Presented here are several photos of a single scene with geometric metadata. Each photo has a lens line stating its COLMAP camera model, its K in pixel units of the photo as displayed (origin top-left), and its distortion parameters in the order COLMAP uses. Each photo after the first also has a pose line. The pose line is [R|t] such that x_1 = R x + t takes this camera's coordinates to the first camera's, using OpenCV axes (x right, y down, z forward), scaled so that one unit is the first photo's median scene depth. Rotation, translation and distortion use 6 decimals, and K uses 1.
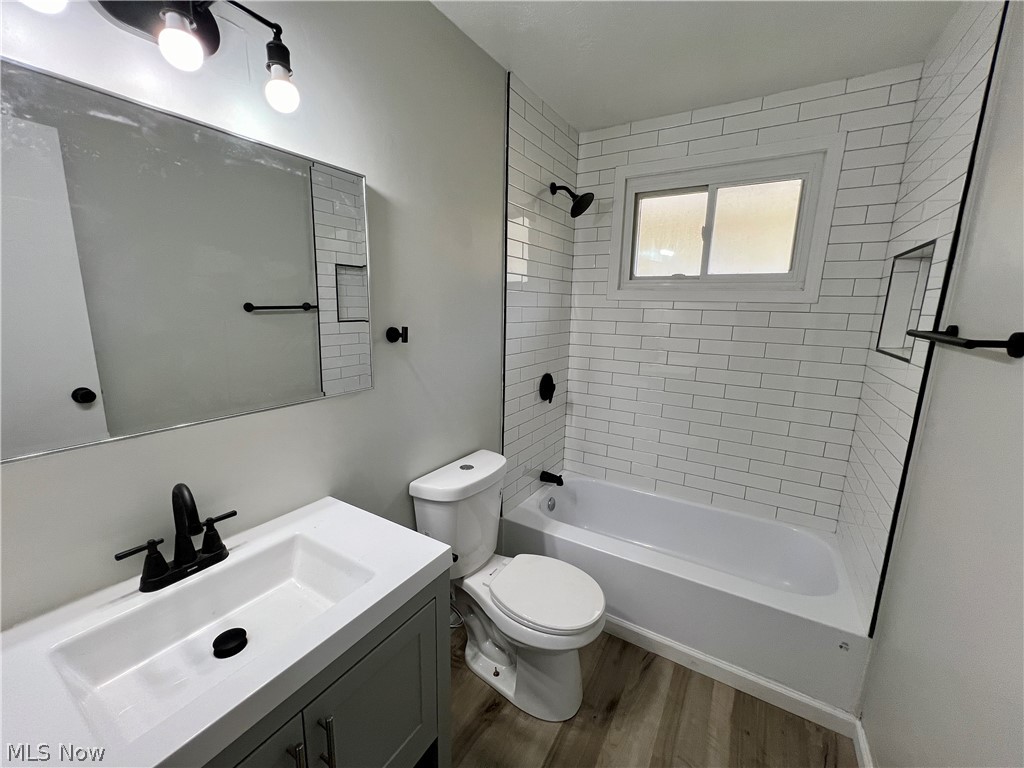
lens RADIAL K [[410.2, 0, 512.6], [0, 410.2, 384.6], [0, 0, 1]] dist [-0.001997, 0.000433]
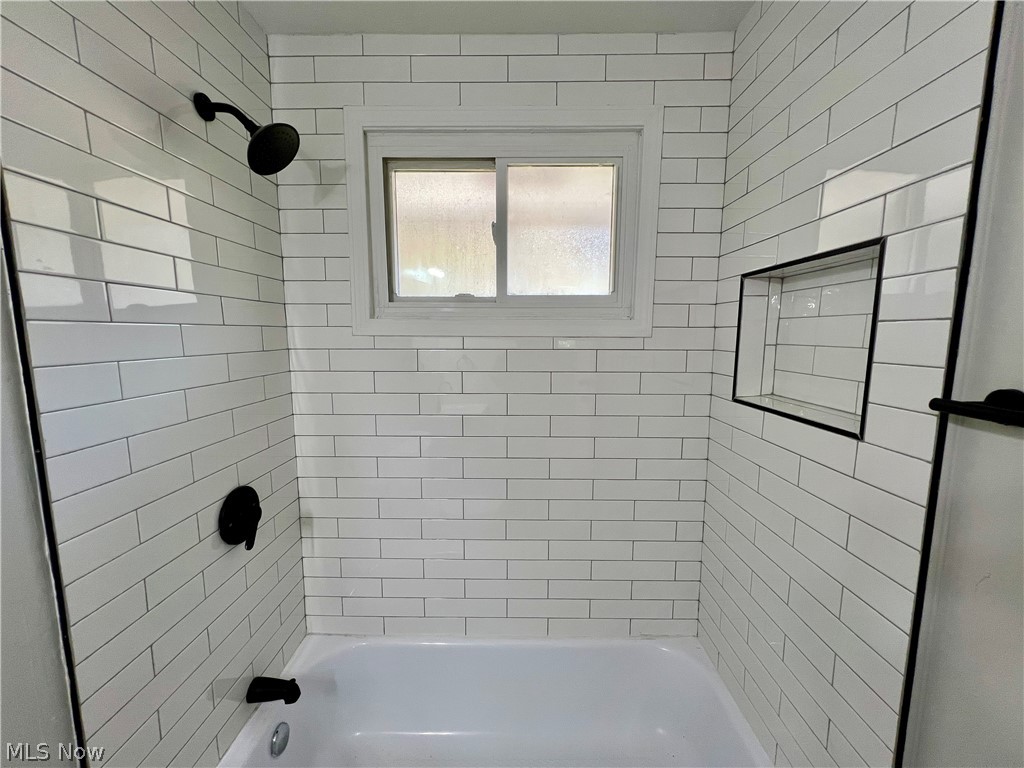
lens RADIAL K [[410.2, 0, 512.6], [0, 410.2, 385.9], [0, 0, 1]] dist [-0.001997, 0.000433]
pose [[0.860251, -0.083149, 0.503045, 0.138759], [0.112894, 0.993187, -0.028894, -0.102888], [-0.497215, 0.081647, 0.863777, 0.433683]]
